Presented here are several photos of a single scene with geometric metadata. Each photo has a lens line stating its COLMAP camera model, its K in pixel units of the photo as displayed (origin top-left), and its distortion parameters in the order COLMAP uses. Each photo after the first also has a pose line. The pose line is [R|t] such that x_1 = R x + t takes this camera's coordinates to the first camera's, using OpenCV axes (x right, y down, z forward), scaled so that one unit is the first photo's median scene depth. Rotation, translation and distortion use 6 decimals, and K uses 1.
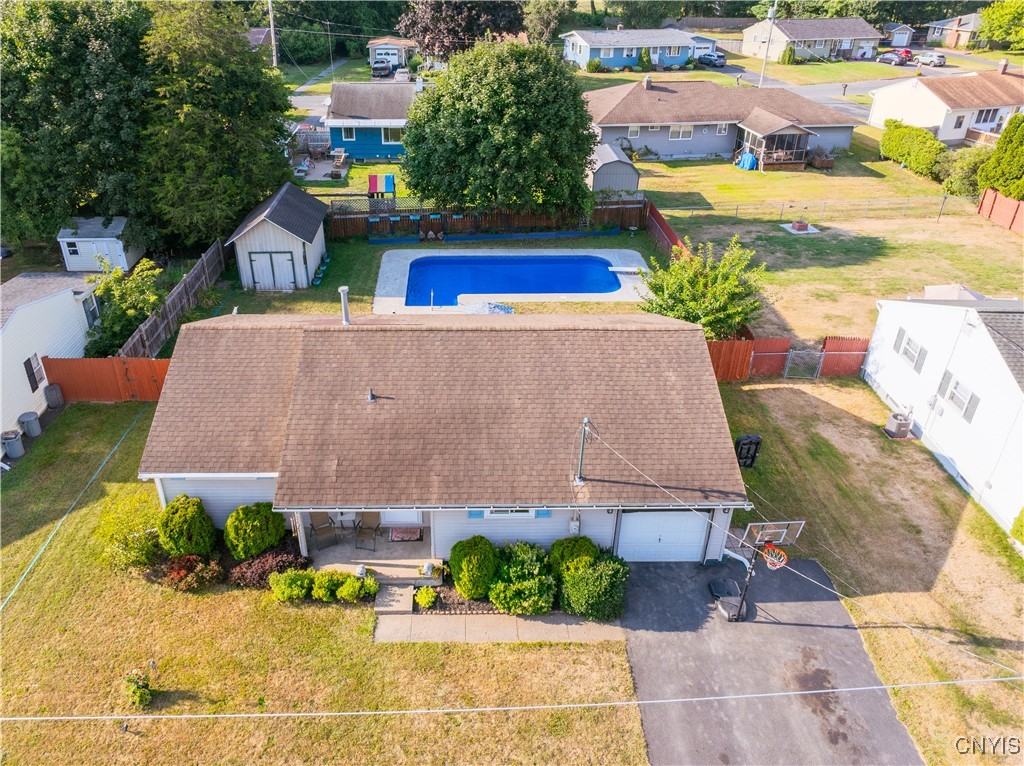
lens RADIAL K [[740.9, 0, 476.6], [0, 740.9, 348.8], [0, 0, 1]] dist [-0.034299, 0.005219]
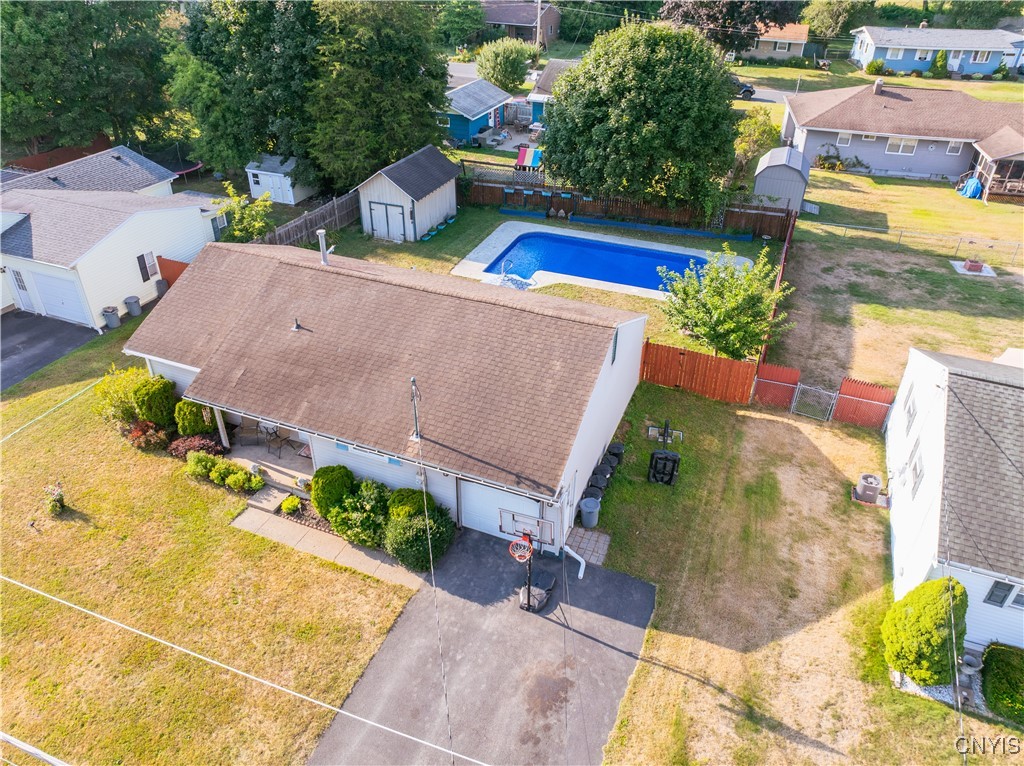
lens RADIAL K [[715.6, 0, 512.0], [0, 715.6, 383.0], [0, 0, 1]] dist [-0.032412, 0.005795]
pose [[0.920201, 0.219677, -0.323995, 0.302064], [-0.196212, 0.975049, 0.103833, -0.016057], [0.338720, -0.031976, 0.940344, 0.042774]]
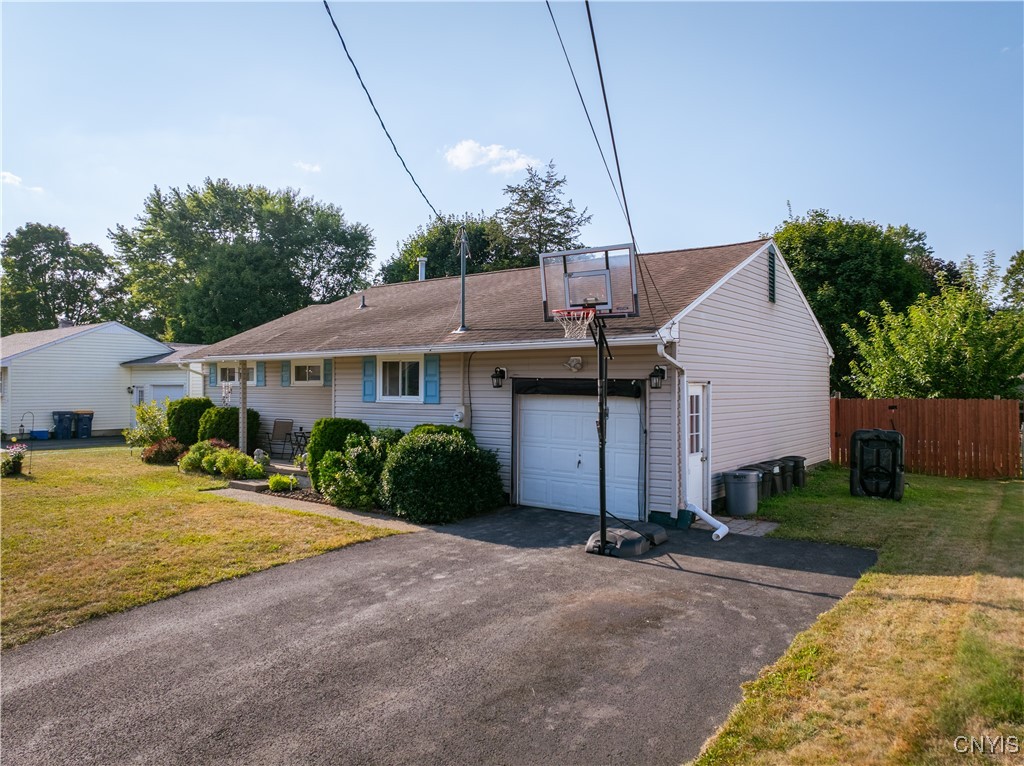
lens RADIAL K [[715.6, 0, 512.0], [0, 715.6, 383.0], [0, 0, 1]] dist [-0.032412, 0.005795]
pose [[0.786297, -0.001359, -0.617847, 0.314767], [-0.301177, 0.872300, -0.385208, 0.246230], [0.539471, 0.488970, 0.685477, 0.298737]]
